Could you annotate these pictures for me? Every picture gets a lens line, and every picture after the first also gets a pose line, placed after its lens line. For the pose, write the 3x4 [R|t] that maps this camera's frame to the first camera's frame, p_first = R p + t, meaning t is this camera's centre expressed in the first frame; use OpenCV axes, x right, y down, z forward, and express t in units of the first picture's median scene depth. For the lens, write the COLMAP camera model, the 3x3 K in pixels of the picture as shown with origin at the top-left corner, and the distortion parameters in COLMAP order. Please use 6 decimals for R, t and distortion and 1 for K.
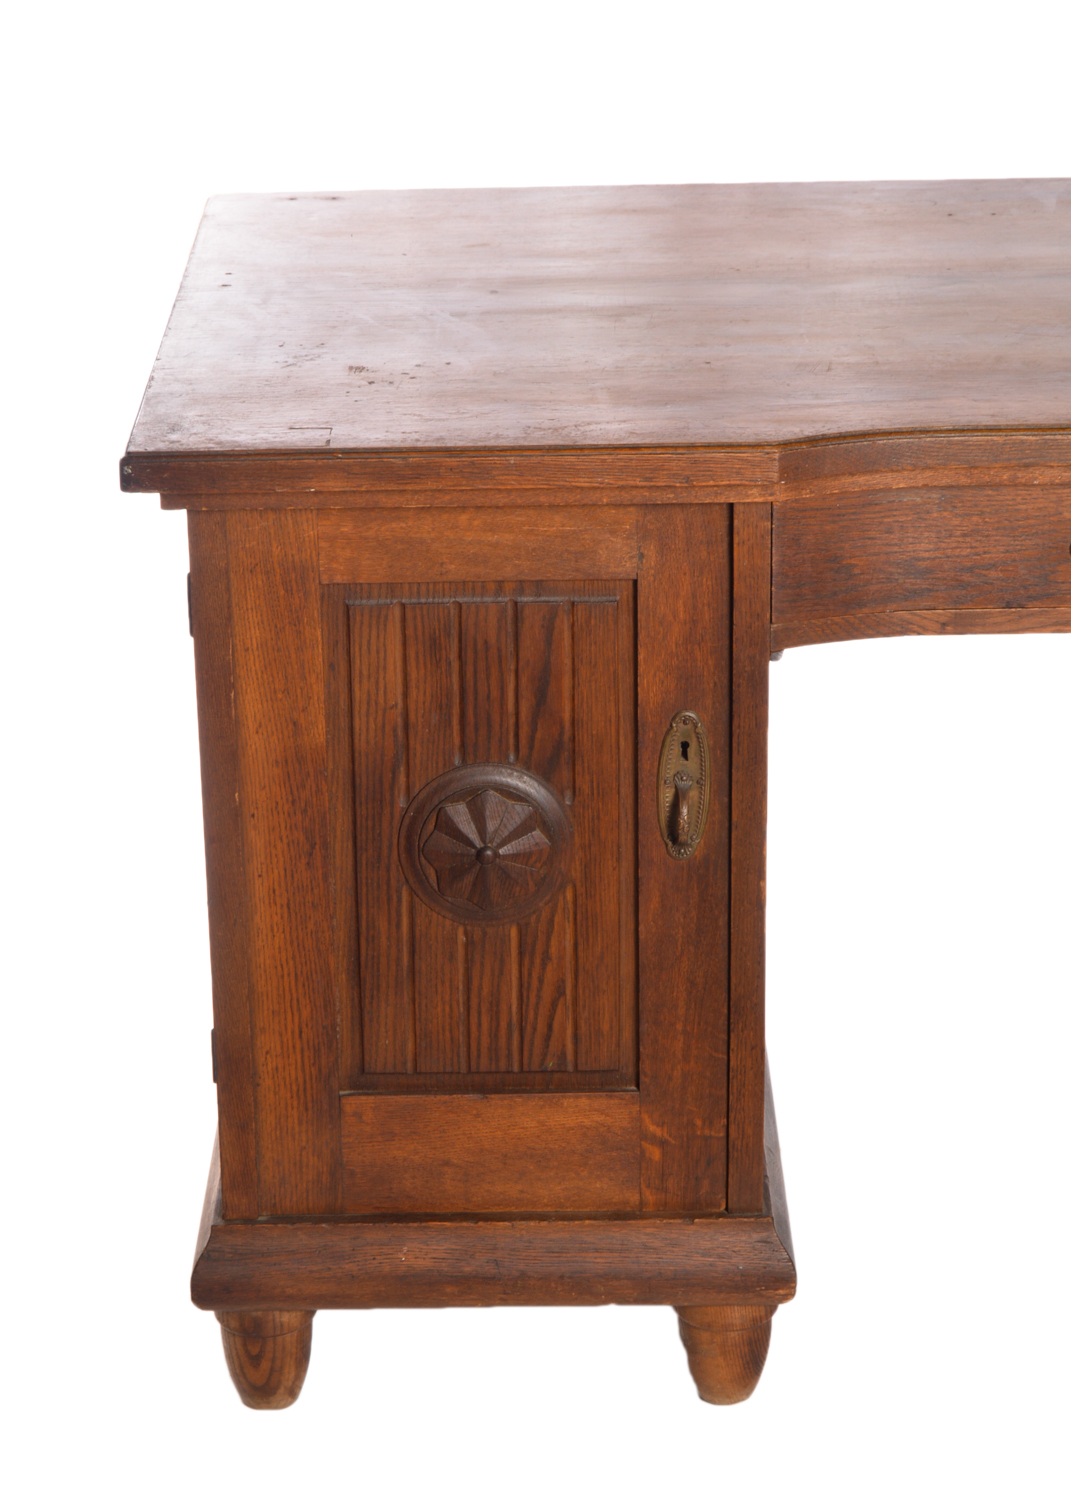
lens RADIAL K [[3623.9, 0, 537.5], [0, 3623.9, 786.6], [0, 0, 1]] dist [-0.034410, 0.102901]
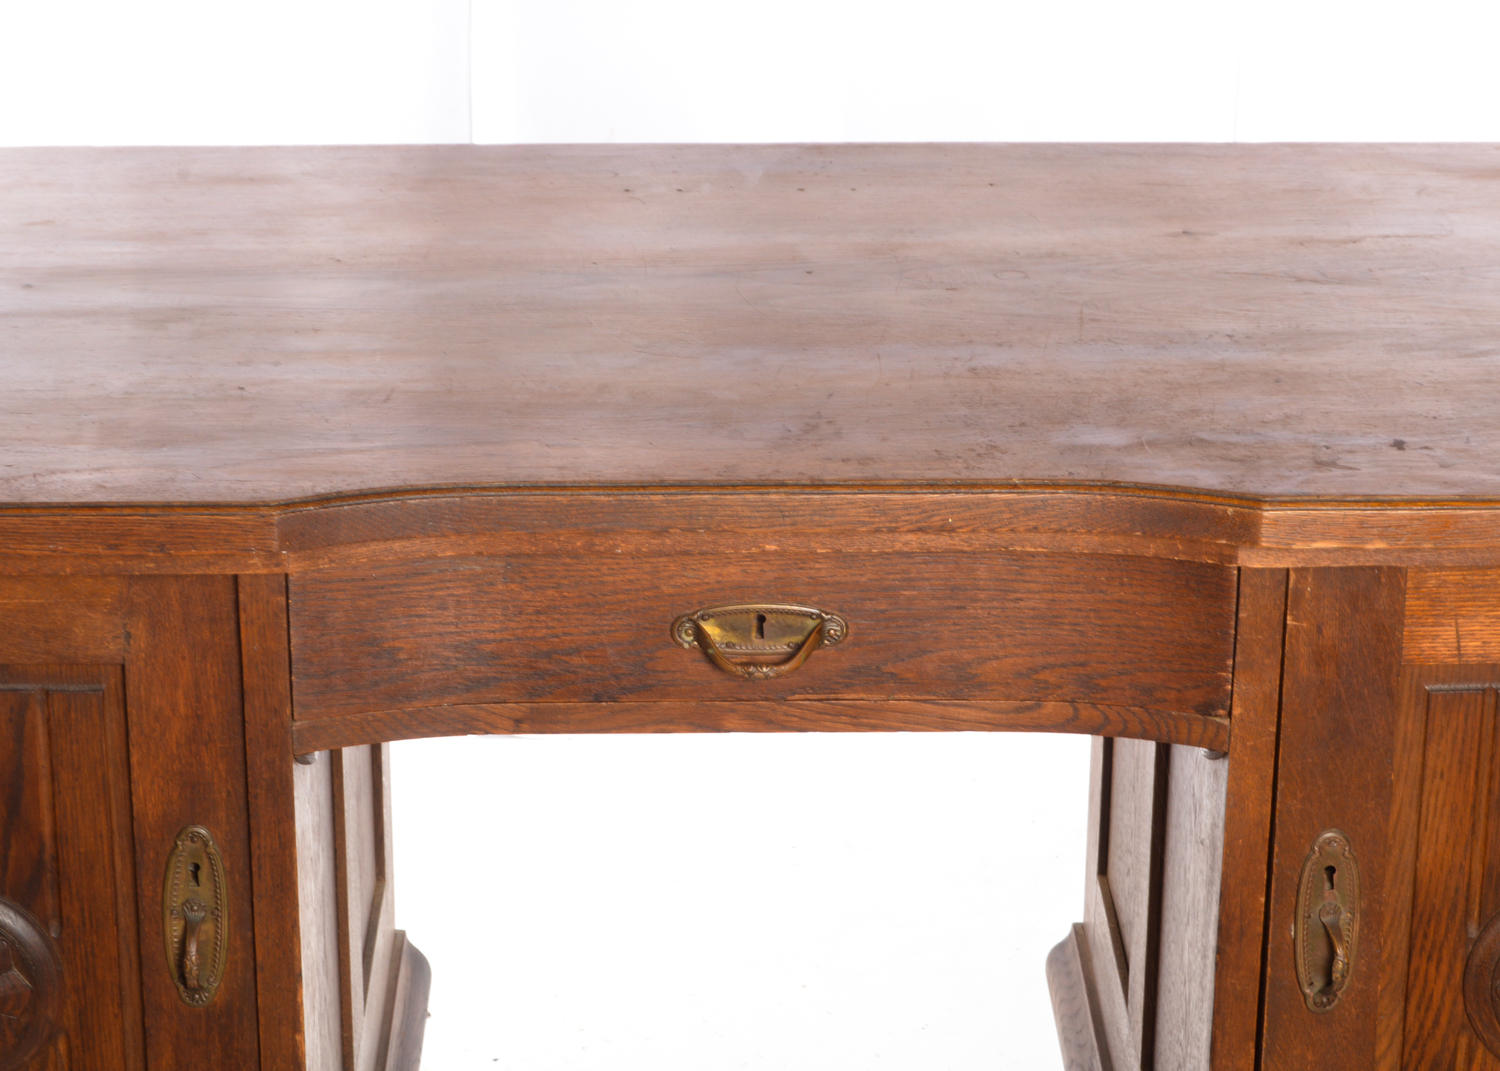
lens RADIAL K [[3623.9, 0, 750.0], [0, 3623.9, 535.5], [0, 0, 1]] dist [-0.034410, 0.102901]
pose [[0.999721, 0.011699, 0.020514, 0.145542], [-0.011019, 0.999395, -0.032980, -0.059494], [-0.020887, 0.032745, 0.999245, 0.194944]]
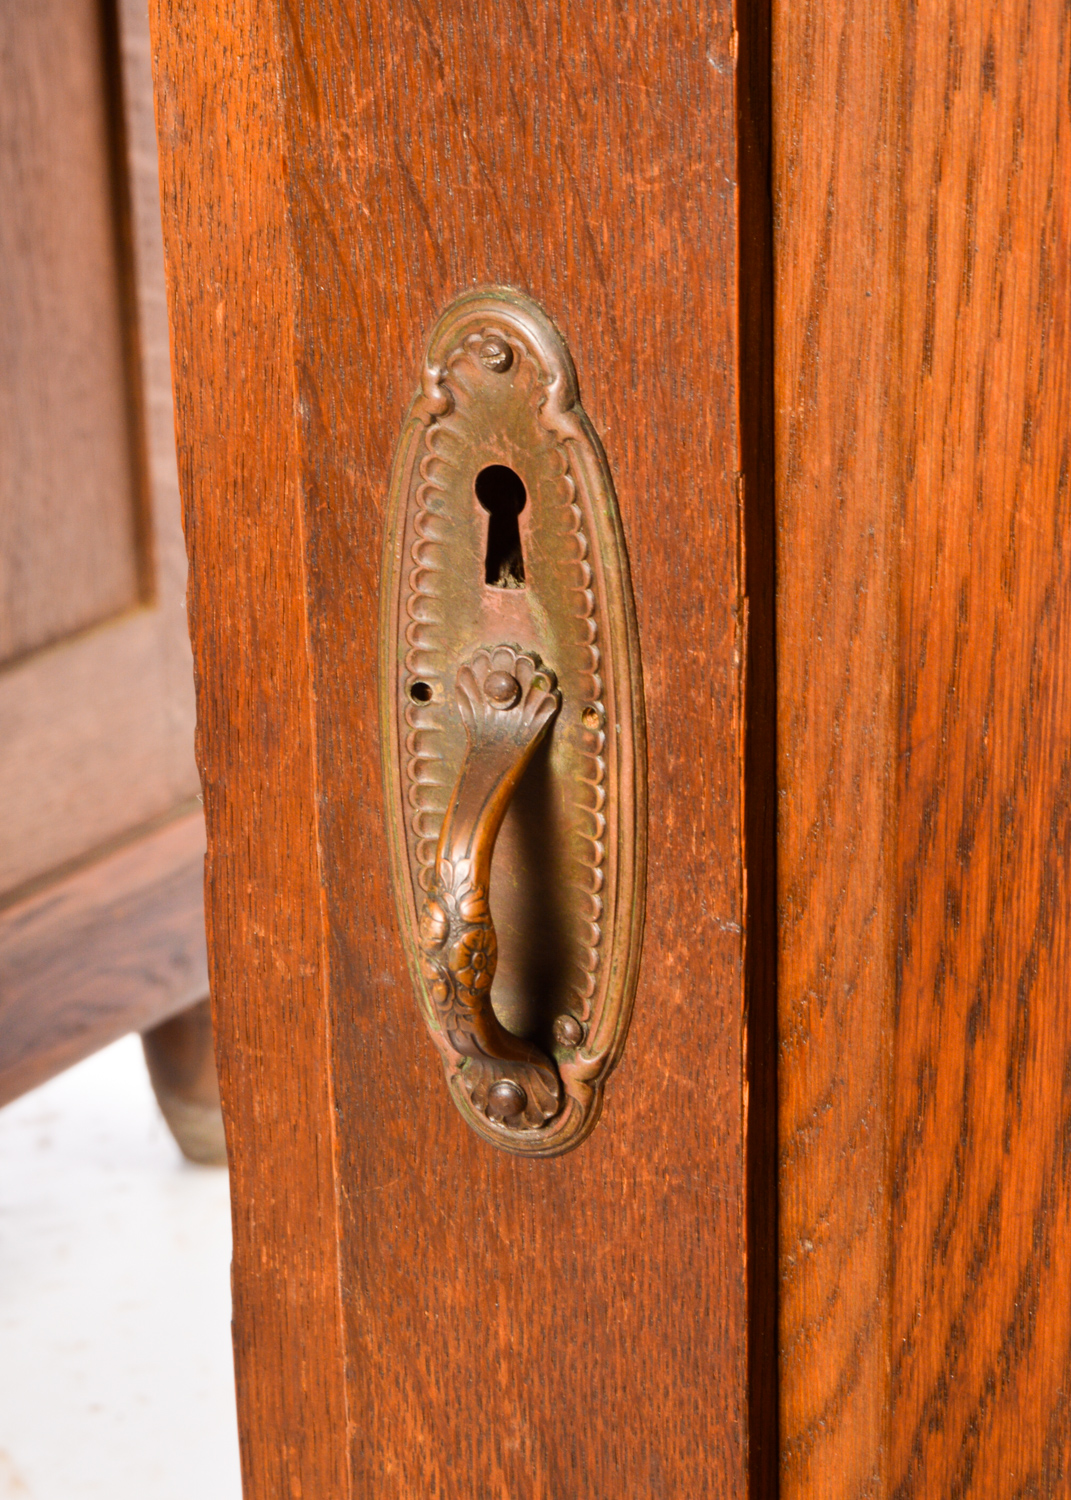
lens RADIAL K [[3623.9, 0, 537.5], [0, 3623.9, 786.6], [0, 0, 1]] dist [-0.034410, 0.102901]
pose [[0.817130, 0.198074, -0.541355, 0.387950], [-0.194015, 0.978824, 0.065289, -0.011279], [0.542823, 0.051682, 0.838256, 0.848978]]
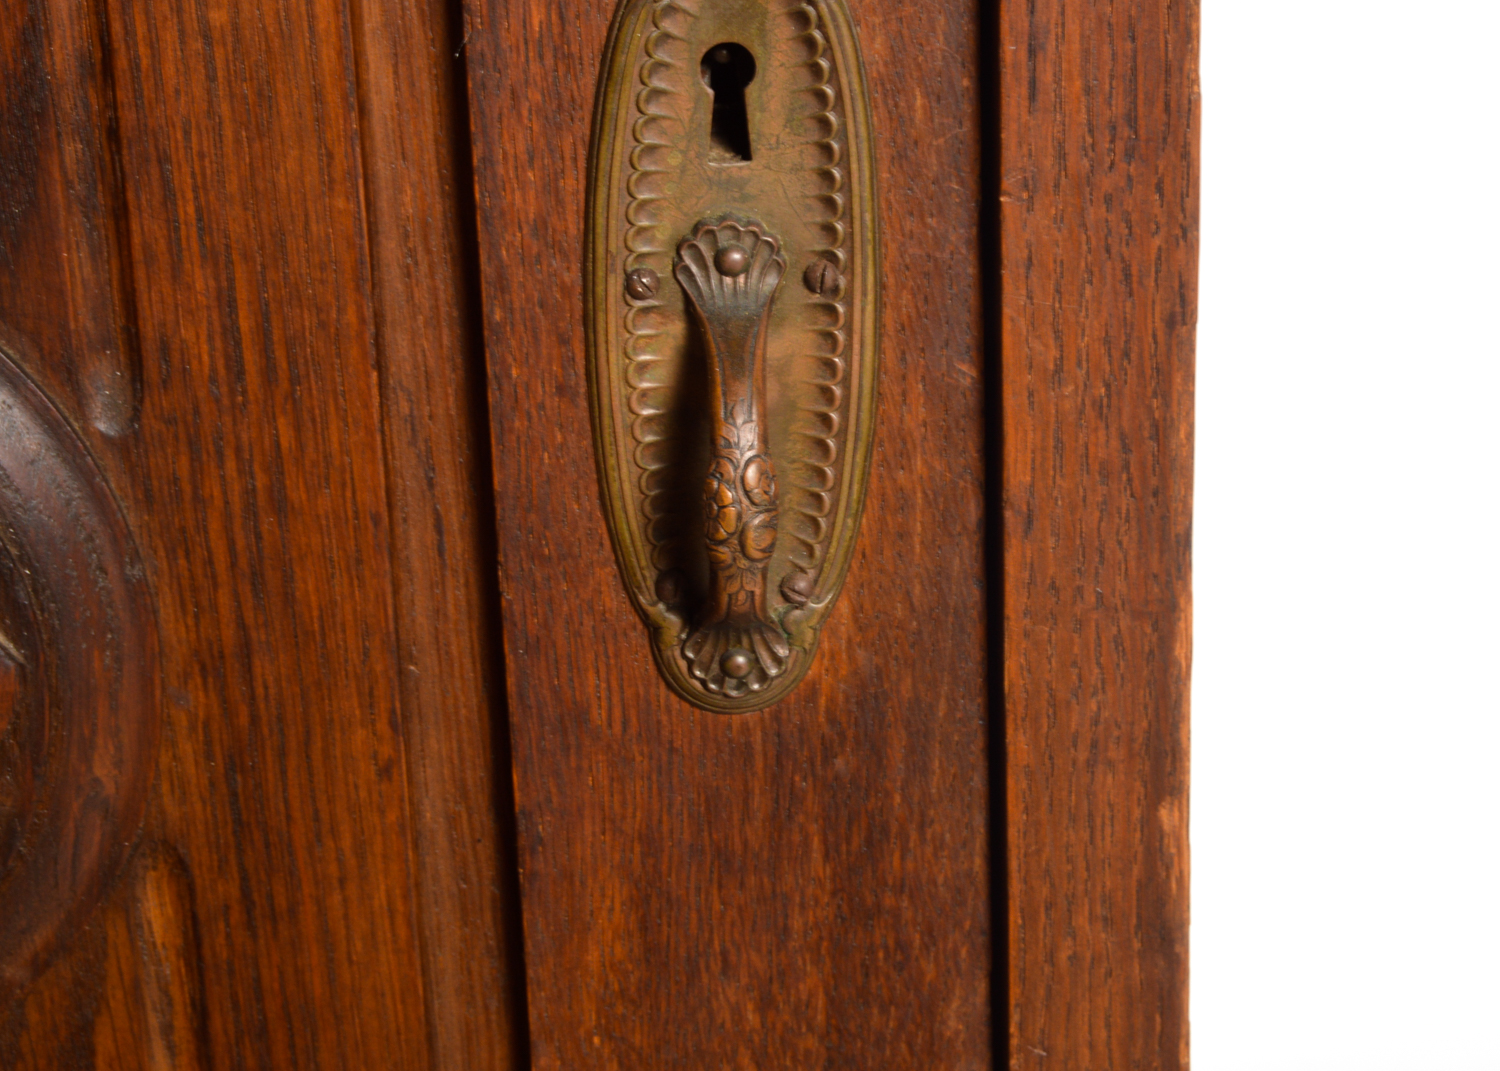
lens RADIAL K [[3623.9, 0, 750.0], [0, 3623.9, 535.5], [0, 0, 1]] dist [-0.034410, 0.102901]
pose [[0.997930, -0.041449, 0.049164, 0.031820], [0.041912, 0.999086, -0.008419, 0.012959], [-0.048770, 0.010462, 0.998755, 0.819343]]
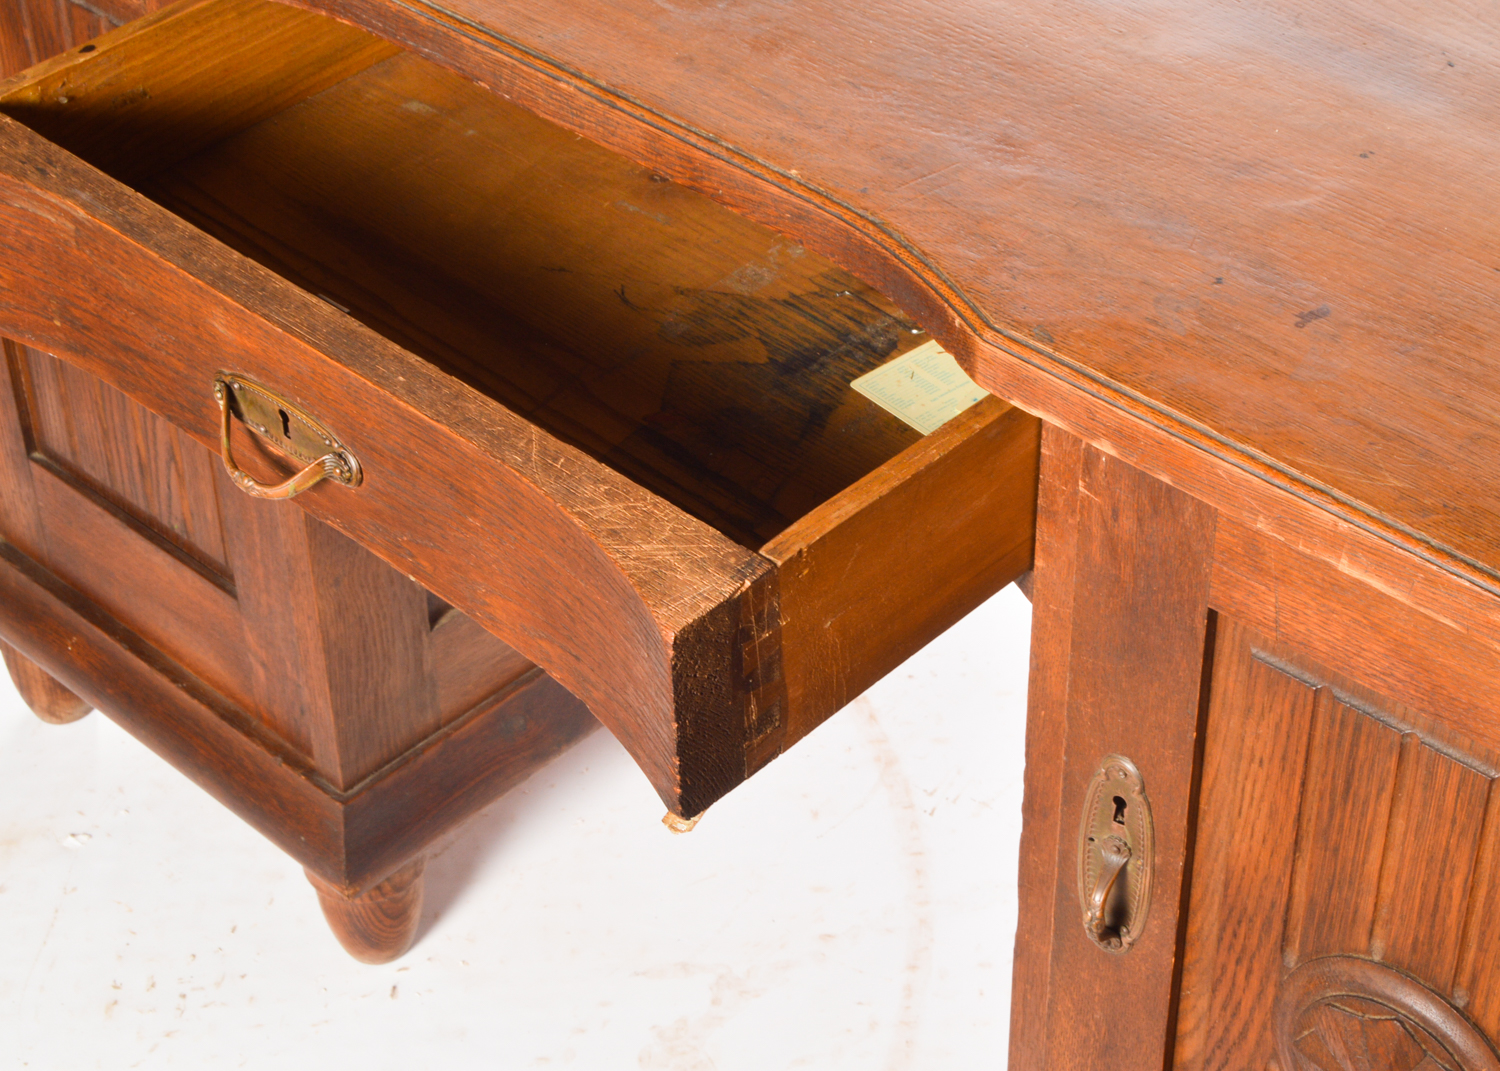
lens RADIAL K [[2981.7, 0, 751.6], [0, 2981.7, 601.5], [0, 0, 1]] dist [-0.037015, -0.083869]
pose [[0.714925, 0.440498, -0.542995, 0.499269], [-0.242601, 0.884625, 0.398224, -0.223508], [0.655764, -0.152969, 0.739306, 0.593769]]
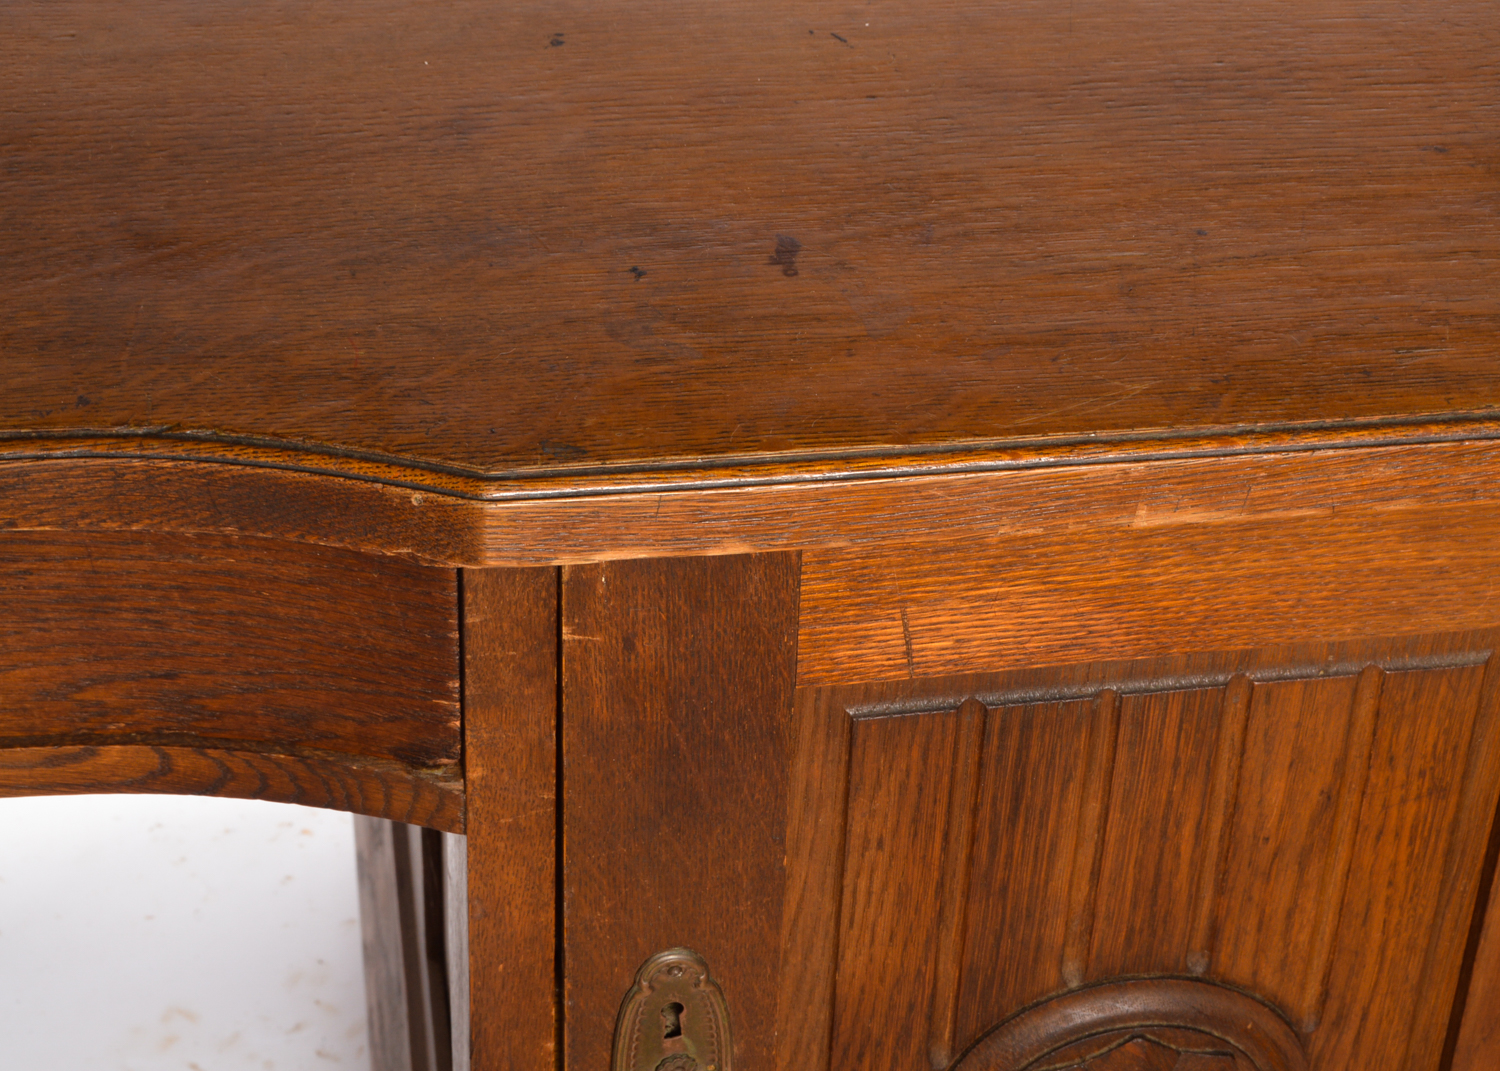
lens RADIAL K [[3623.9, 0, 750.0], [0, 3623.9, 535.5], [0, 0, 1]] dist [-0.034410, 0.102901]
pose [[0.990800, -0.047514, 0.126718, 0.248716], [0.005330, 0.949317, 0.314275, -0.198430], [-0.135227, -0.310709, 0.940837, 0.610559]]
